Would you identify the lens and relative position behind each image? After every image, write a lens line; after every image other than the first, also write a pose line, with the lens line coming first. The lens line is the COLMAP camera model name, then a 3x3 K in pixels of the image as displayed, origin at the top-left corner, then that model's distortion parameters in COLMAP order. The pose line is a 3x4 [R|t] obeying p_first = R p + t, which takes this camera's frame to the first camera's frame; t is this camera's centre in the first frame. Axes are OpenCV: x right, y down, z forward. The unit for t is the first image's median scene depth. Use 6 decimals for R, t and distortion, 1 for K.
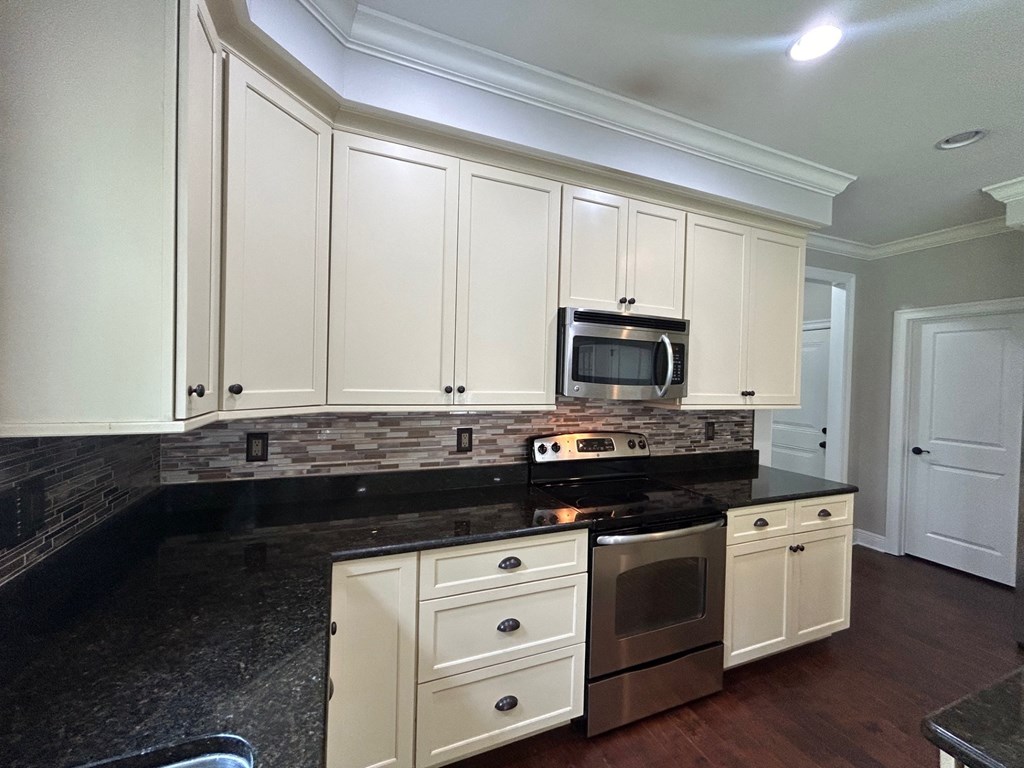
lens RADIAL K [[417.9, 0, 512.7], [0, 417.9, 382.5], [0, 0, 1]] dist [-0.003708, 0.001064]
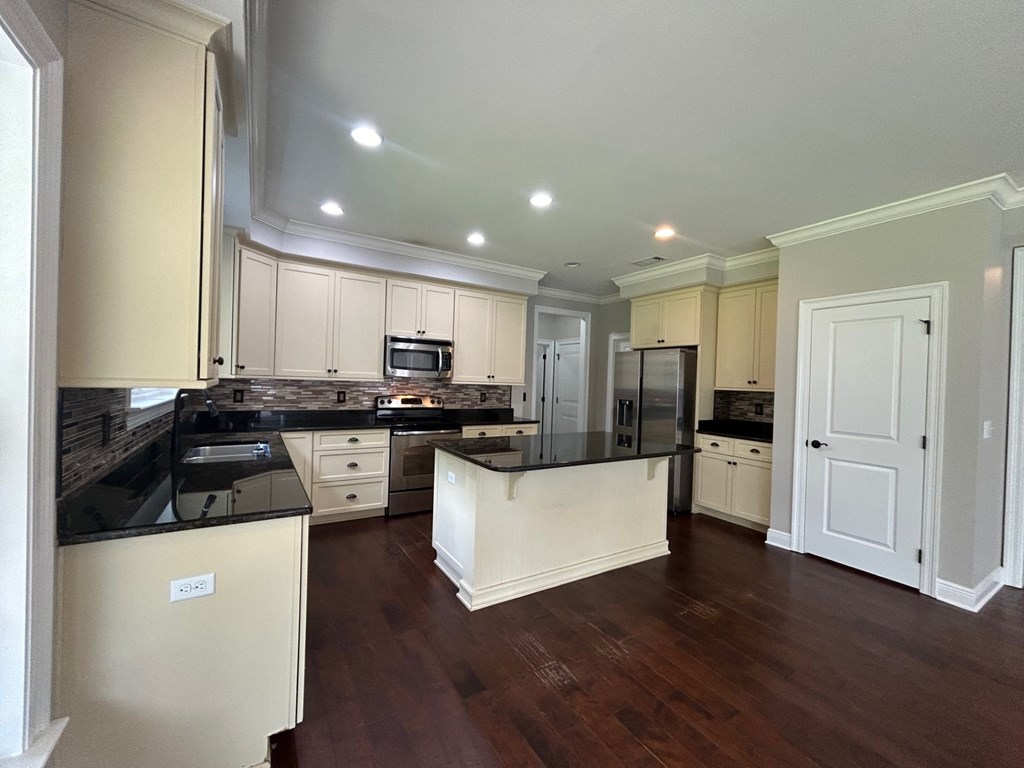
lens RADIAL K [[417.9, 0, 515.7], [0, 417.9, 380.3], [0, 0, 1]] dist [-0.003708, 0.001064]
pose [[0.985939, 0.004157, 0.167055, 0.398862], [-0.002579, 0.999950, -0.009659, 0.075079], [-0.167087, 0.009093, 0.985900, -1.216021]]
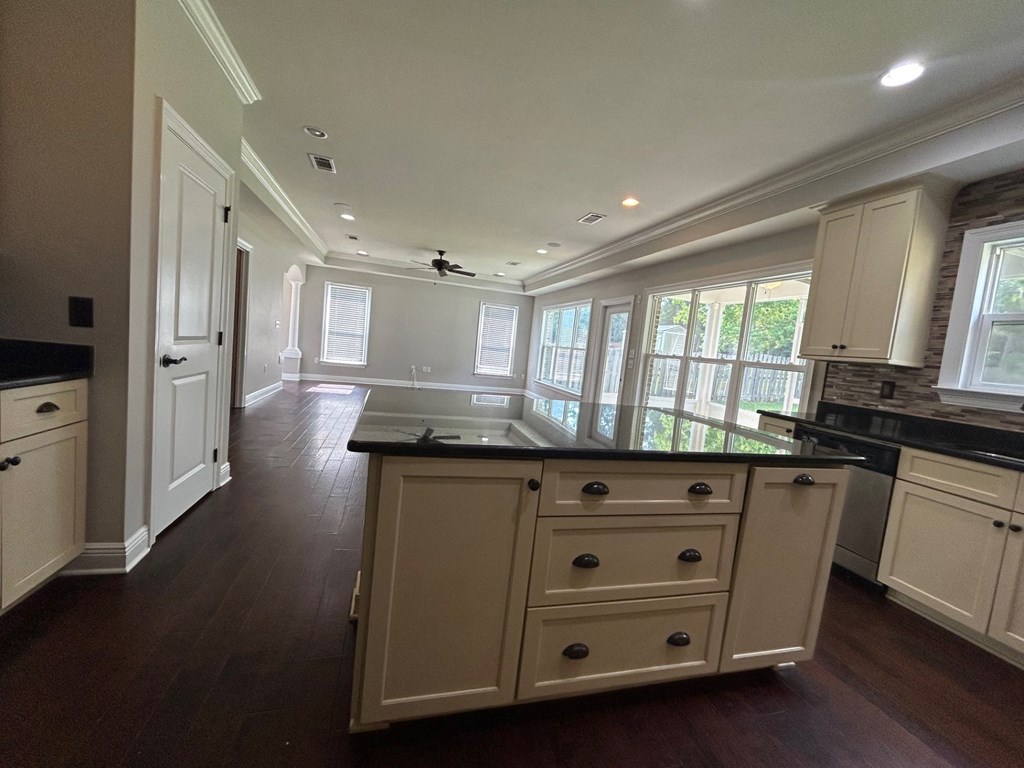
lens RADIAL K [[417.9, 0, 509.7], [0, 417.9, 380.1], [0, 0, 1]] dist [-0.003708, 0.001064]
pose [[-0.983688, -0.139420, 0.113664, 0.909552], [-0.128261, 0.986663, 0.100225, 0.146680], [-0.126121, 0.084012, -0.988451, 1.164340]]
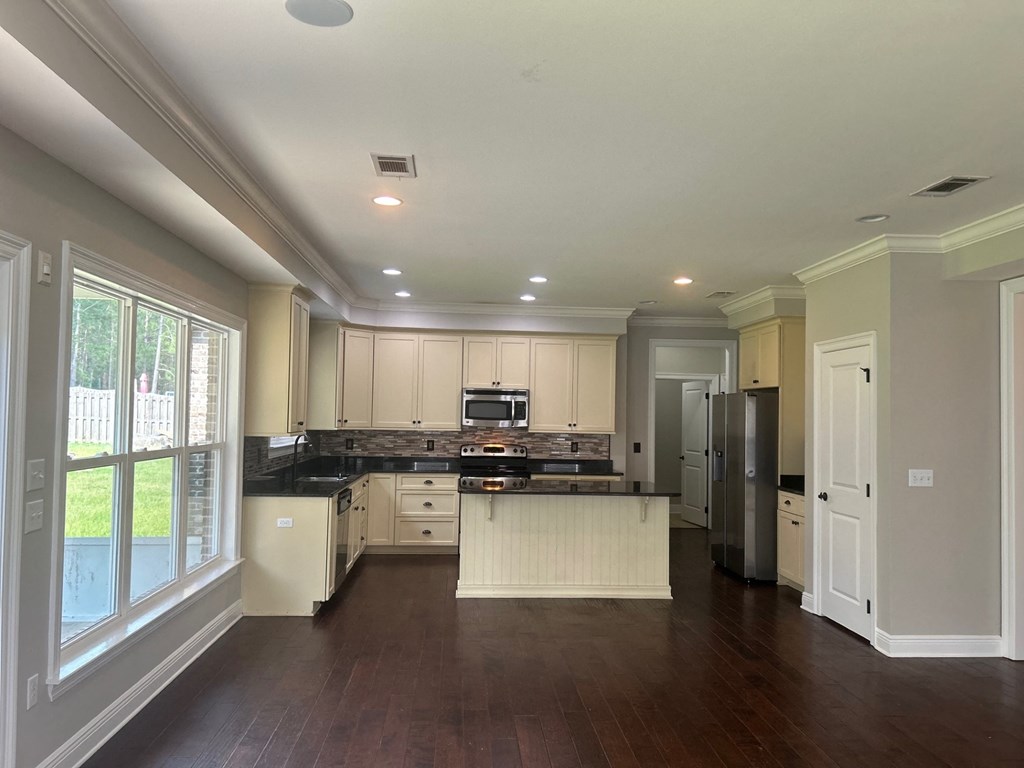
lens RADIAL K [[771.5, 0, 529.6], [0, 771.5, 379.9], [0, 0, 1]] dist [0.049216, -0.037686]
pose [[0.953554, -0.022905, -0.300350, 1.703949], [0.002801, 0.997736, -0.067197, 0.068606], [0.301209, 0.063235, 0.951459, -2.916073]]
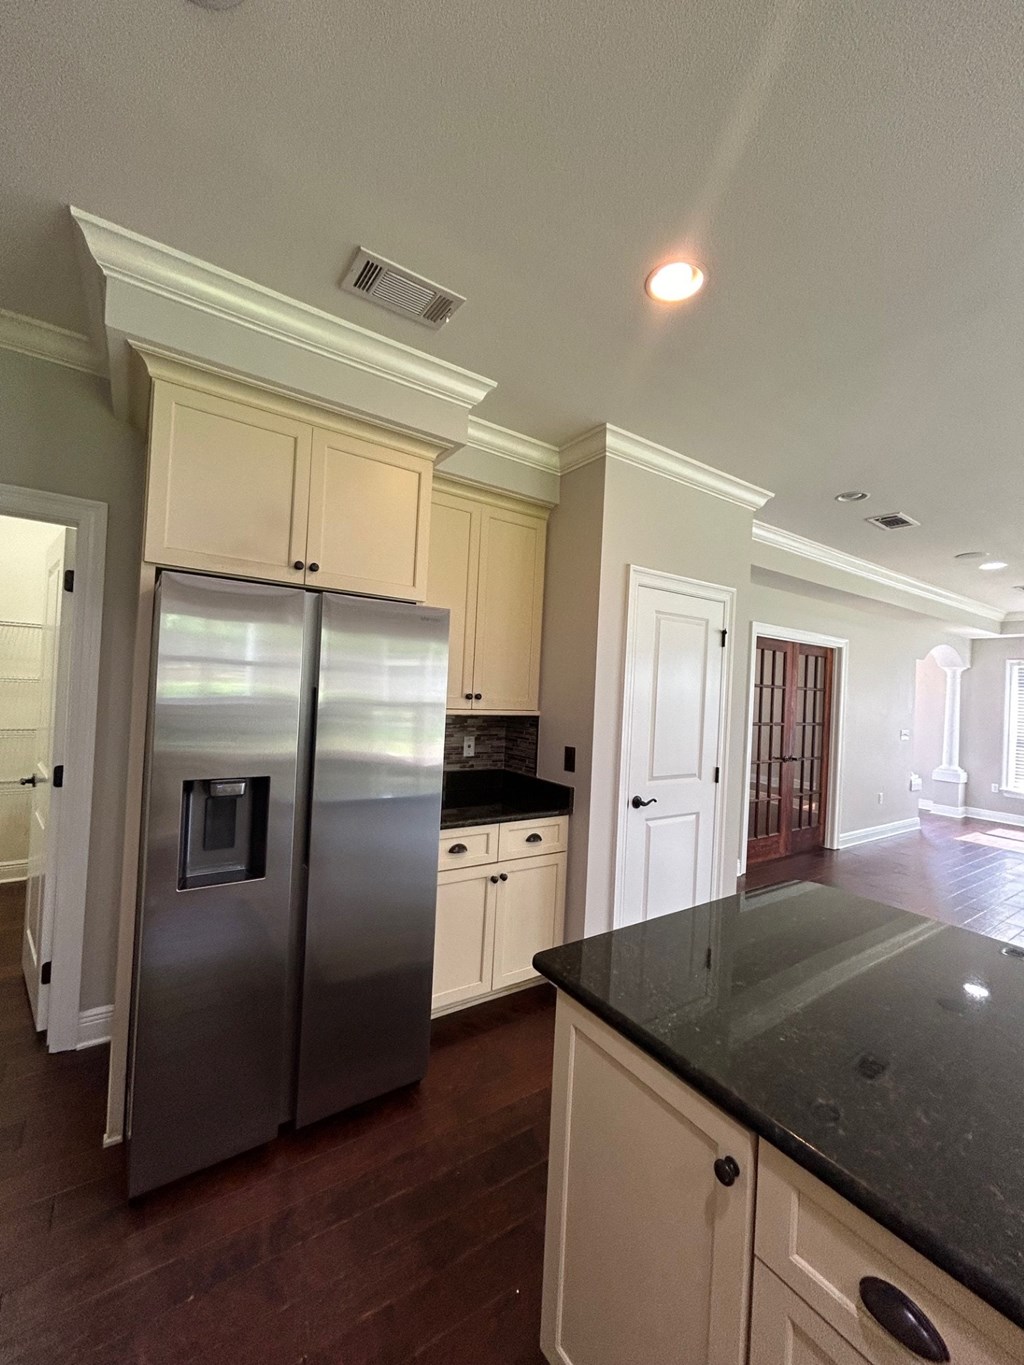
lens RADIAL K [[557.0, 0, 516.6], [0, 557.0, 685.7], [0, 0, 1]] dist [-0.003708, 0.001064]
pose [[-0.209699, -0.037165, 0.977059, 0.579692], [-0.040014, 0.998766, 0.029403, -0.008655], [-0.976947, -0.032931, -0.210928, 0.842907]]
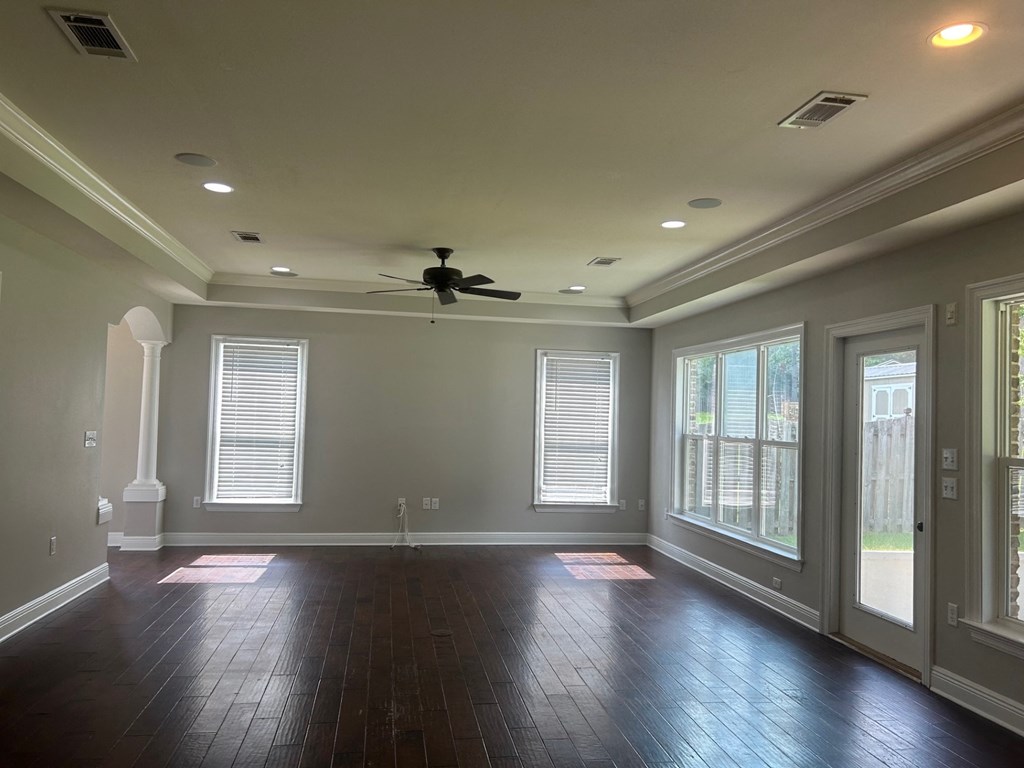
lens RADIAL K [[771.5, 0, 511.9], [0, 771.5, 379.0], [0, 0, 1]] dist [0.049216, -0.037686]
pose [[-0.970804, -0.045111, 0.235596, 1.062758], [-0.053370, 0.998160, -0.028794, 0.060156], [-0.233863, -0.040527, -0.971425, 0.405247]]
